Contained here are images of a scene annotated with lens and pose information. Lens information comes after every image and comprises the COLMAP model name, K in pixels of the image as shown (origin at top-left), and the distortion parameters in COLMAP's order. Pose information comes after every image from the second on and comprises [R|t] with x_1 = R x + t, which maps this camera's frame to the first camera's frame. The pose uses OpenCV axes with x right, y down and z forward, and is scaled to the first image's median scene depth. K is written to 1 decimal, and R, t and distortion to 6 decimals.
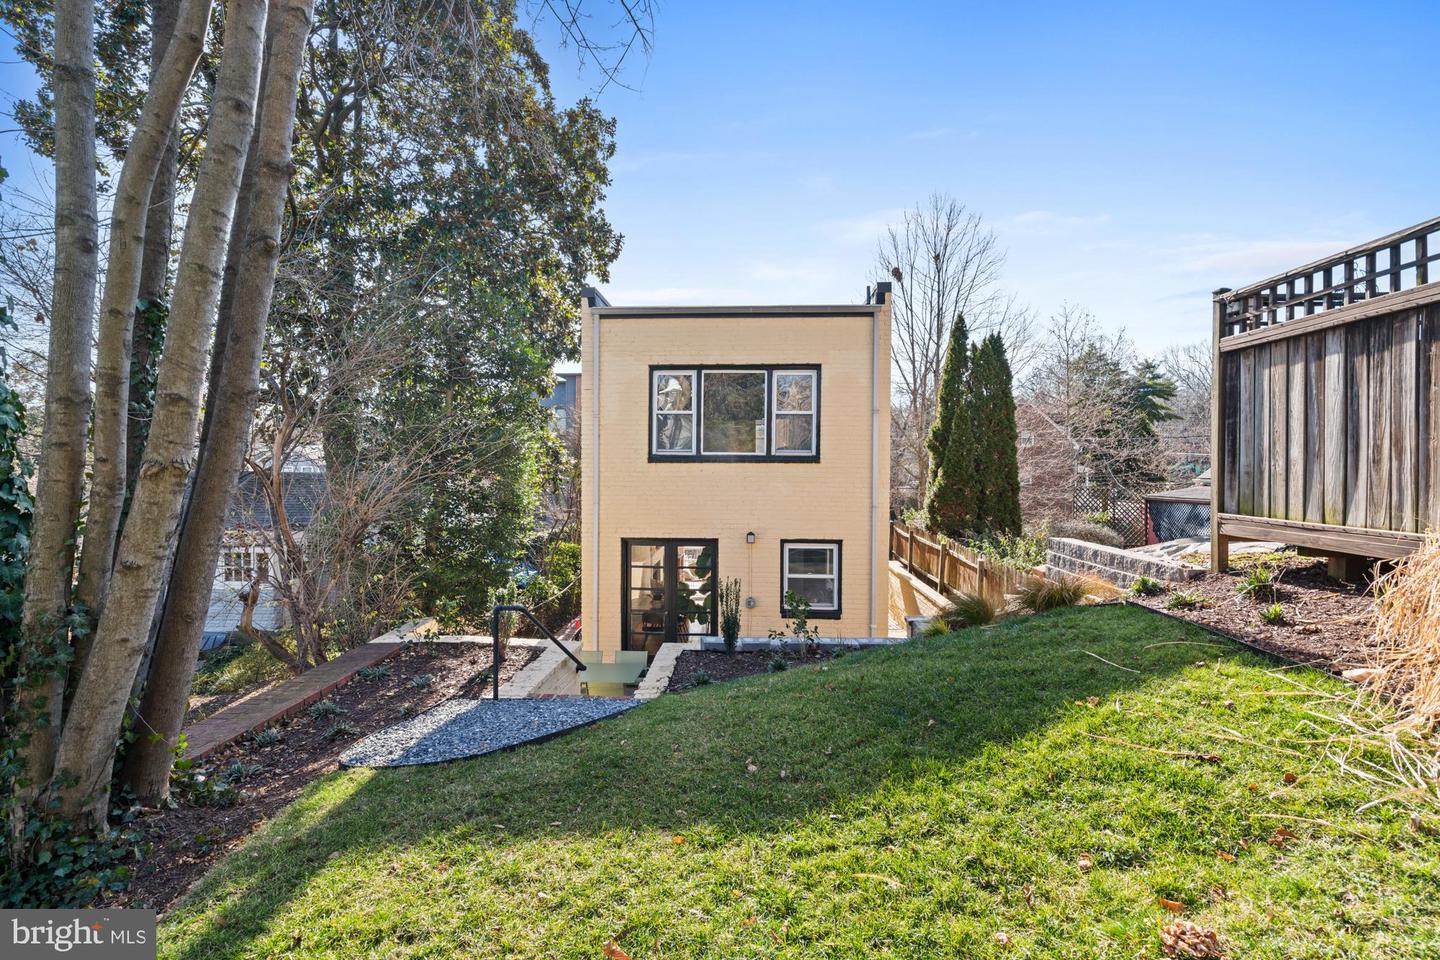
lens RADIAL K [[647.8, 0, 720.0], [0, 647.8, 480.0], [0, 0, 1]] dist [0.001005, 0.000268]
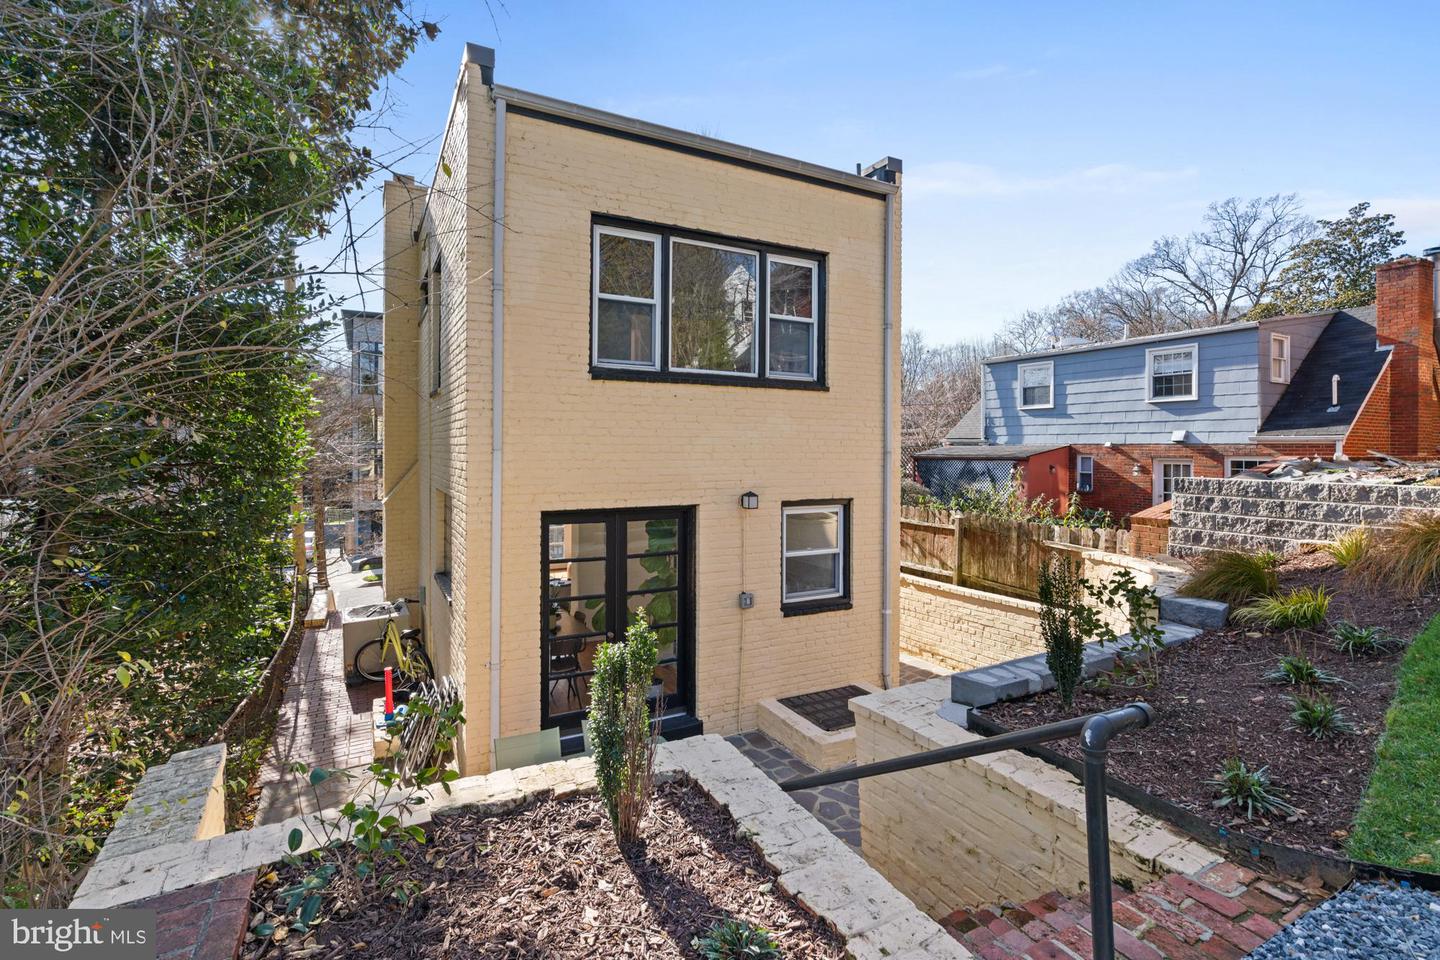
lens RADIAL K [[662.9, 0, 720.1], [0, 662.9, 442.6], [0, 0, 1]] dist [0.000865, 0.000511]
pose [[0.852895, 0.001931, 0.522079, -0.321652], [0.010250, 0.999738, -0.020442, 0.043087], [-0.521982, 0.022786, 0.852652, 0.437675]]
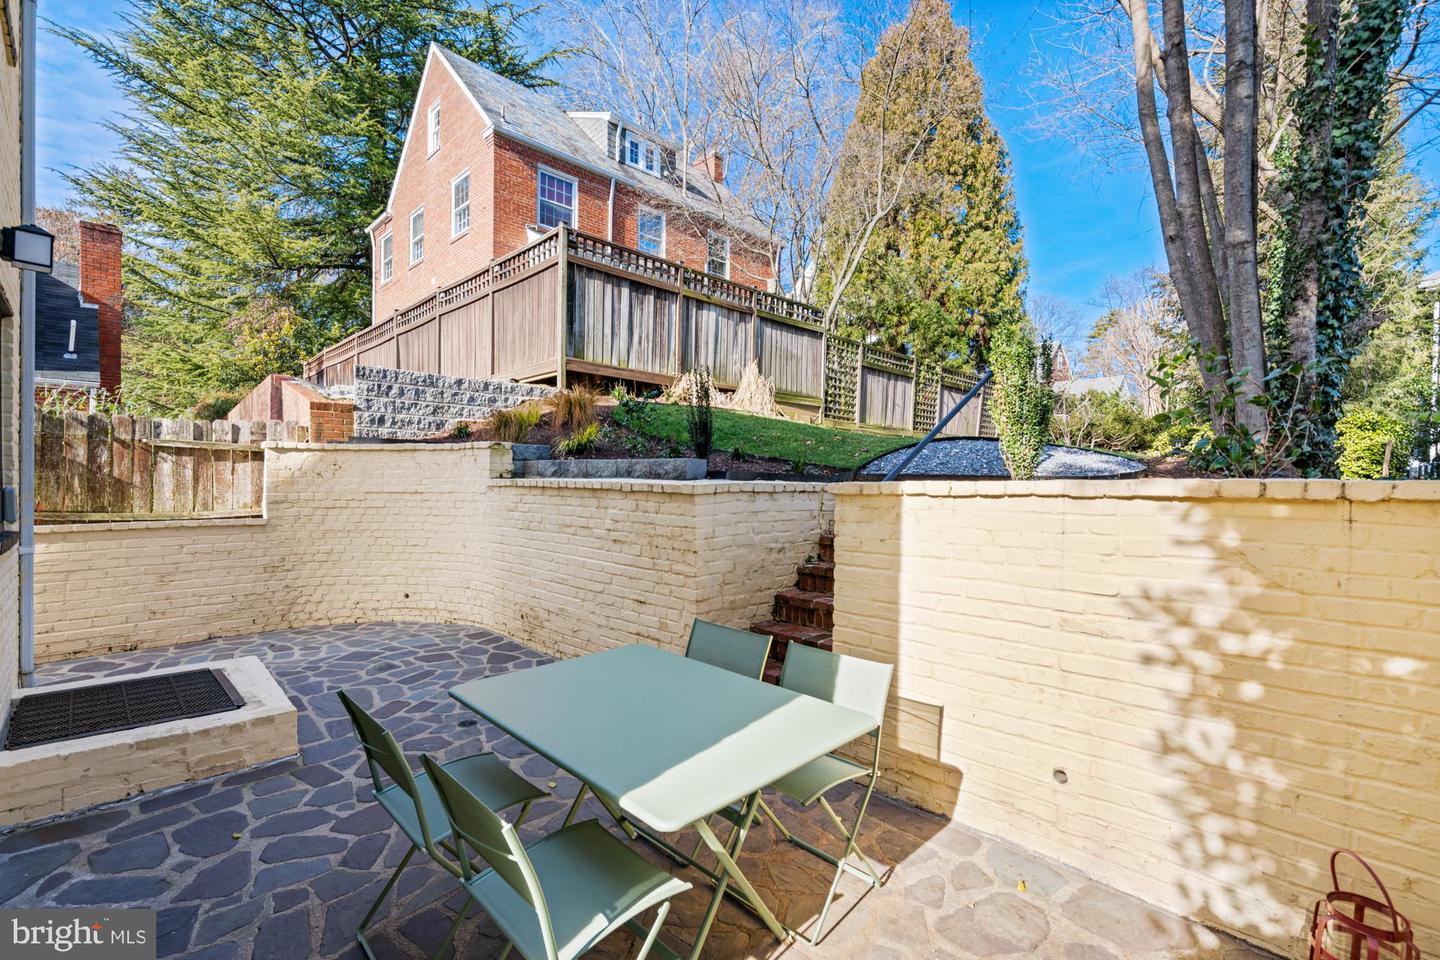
lens RADIAL K [[647.8, 0, 720.0], [0, 647.8, 480.0], [0, 0, 1]] dist [0.001005, 0.000268]
pose [[-0.732263, -0.012194, 0.680913, -0.324825], [-0.001671, 0.999869, 0.016109, 0.168299], [-0.681020, 0.010659, -0.732187, 0.964086]]
